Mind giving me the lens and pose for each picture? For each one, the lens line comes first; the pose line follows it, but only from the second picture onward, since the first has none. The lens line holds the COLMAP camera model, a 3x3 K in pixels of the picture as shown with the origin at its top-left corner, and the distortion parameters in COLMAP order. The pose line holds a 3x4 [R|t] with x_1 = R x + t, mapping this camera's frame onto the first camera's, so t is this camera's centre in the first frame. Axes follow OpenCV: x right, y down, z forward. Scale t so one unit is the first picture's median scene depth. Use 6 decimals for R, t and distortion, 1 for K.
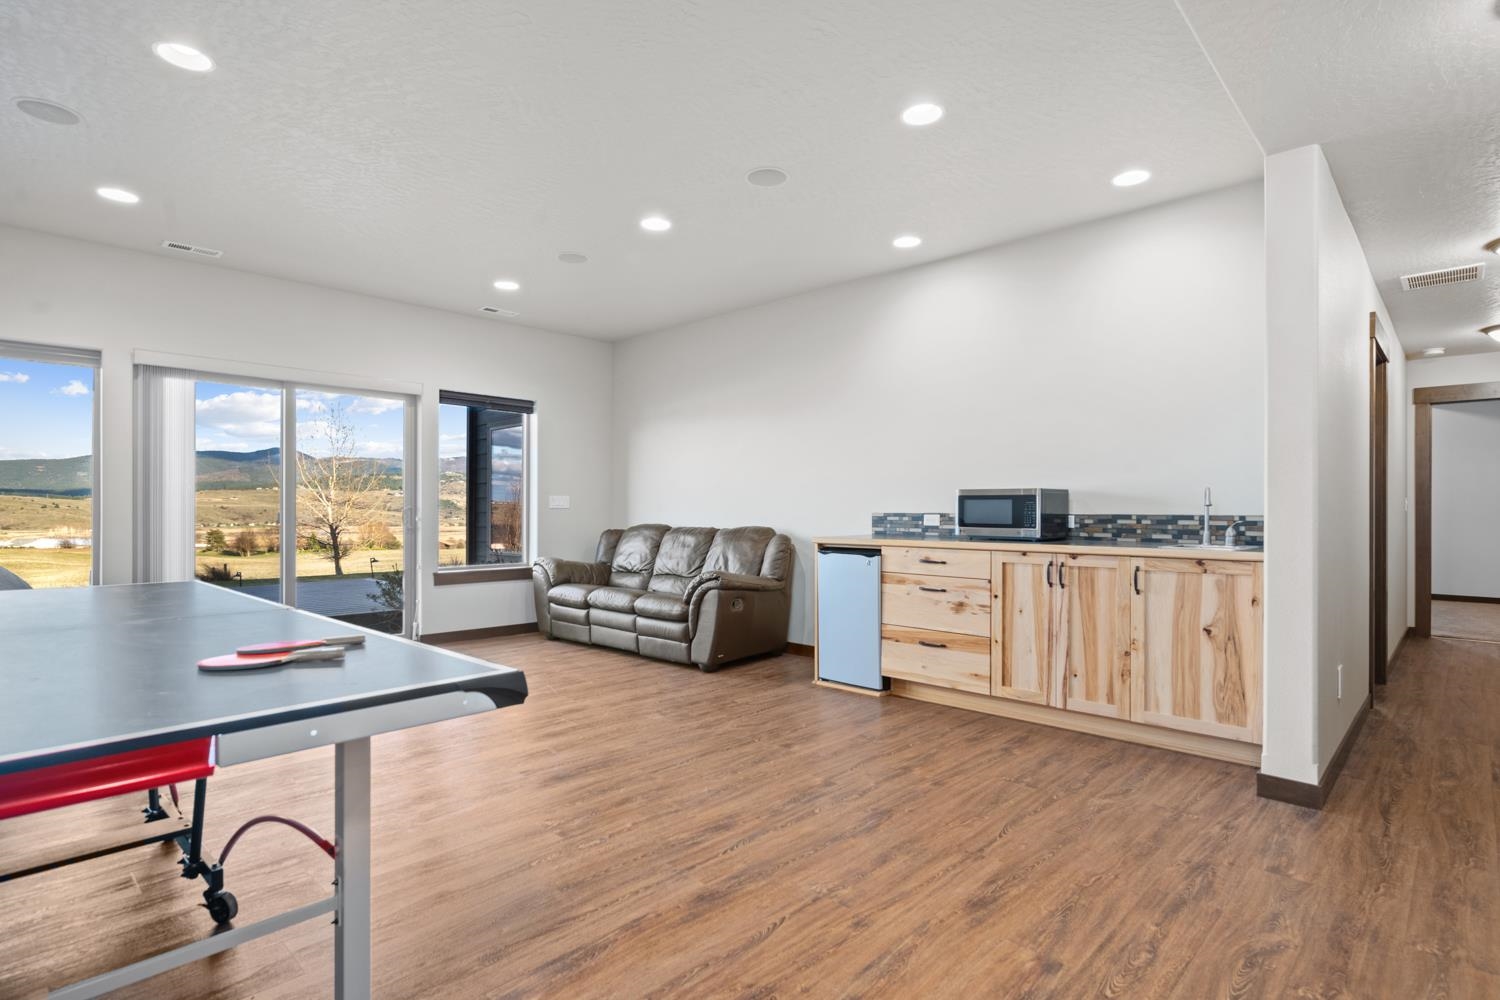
lens RADIAL K [[762.6, 0, 758.5], [0, 762.6, 502.8], [0, 0, 1]] dist [-0.004835, -0.000362]
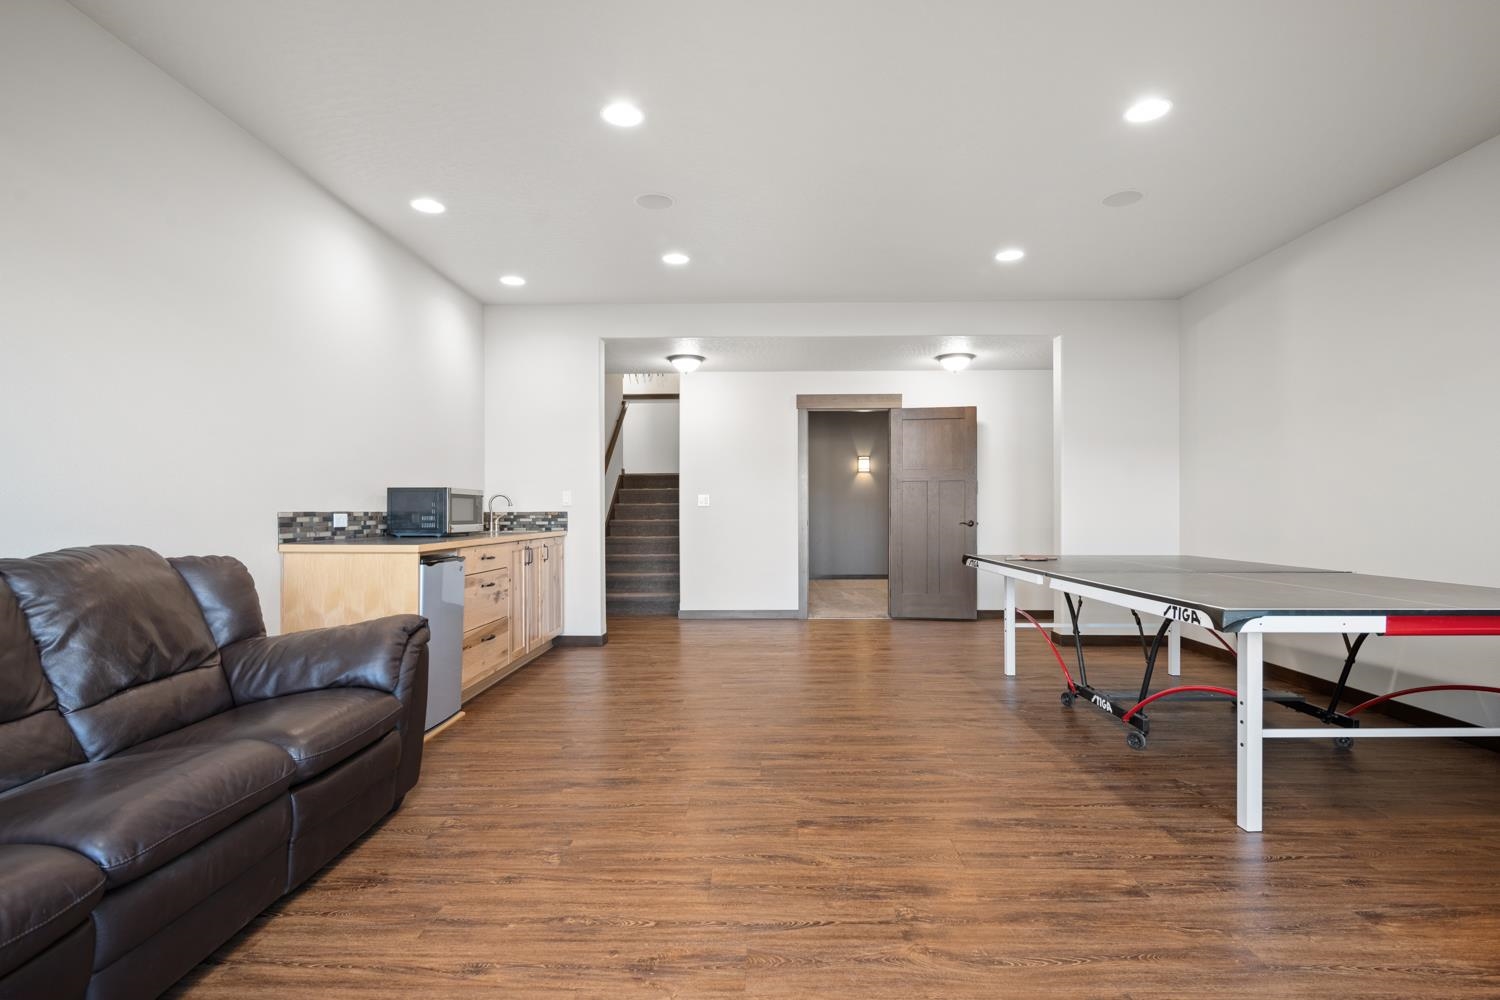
lens RADIAL K [[762.6, 0, 747.1], [0, 762.6, 507.7], [0, 0, 1]] dist [-0.004835, -0.000362]
pose [[-0.692395, 0.009505, 0.721456, -0.644558], [-0.000192, 0.999911, -0.013358, 0.019802], [-0.721519, -0.009388, -0.692331, 1.237550]]
